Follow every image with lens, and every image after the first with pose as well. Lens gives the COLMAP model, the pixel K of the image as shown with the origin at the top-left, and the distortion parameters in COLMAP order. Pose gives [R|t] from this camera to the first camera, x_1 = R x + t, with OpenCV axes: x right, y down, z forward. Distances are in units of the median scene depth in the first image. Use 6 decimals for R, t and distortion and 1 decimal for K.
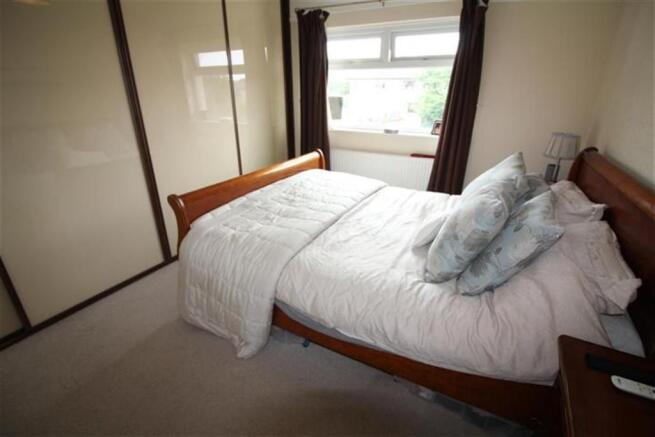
lens RADIAL K [[304.5, 0, 326.7], [0, 304.5, 214.5], [0, 0, 1]] dist [-0.000321, -0.014122]
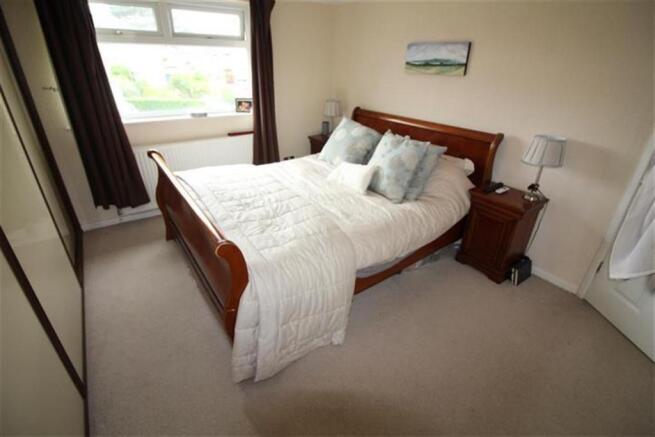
lens RADIAL K [[304.5, 0, 326.7], [0, 304.5, 214.5], [0, 0, 1]] dist [-0.000321, -0.014122]
pose [[0.424105, -0.400503, 0.812239, -0.545877], [0.317603, 0.905706, 0.280756, -0.140850], [-0.848094, 0.138900, 0.511315, 0.239432]]
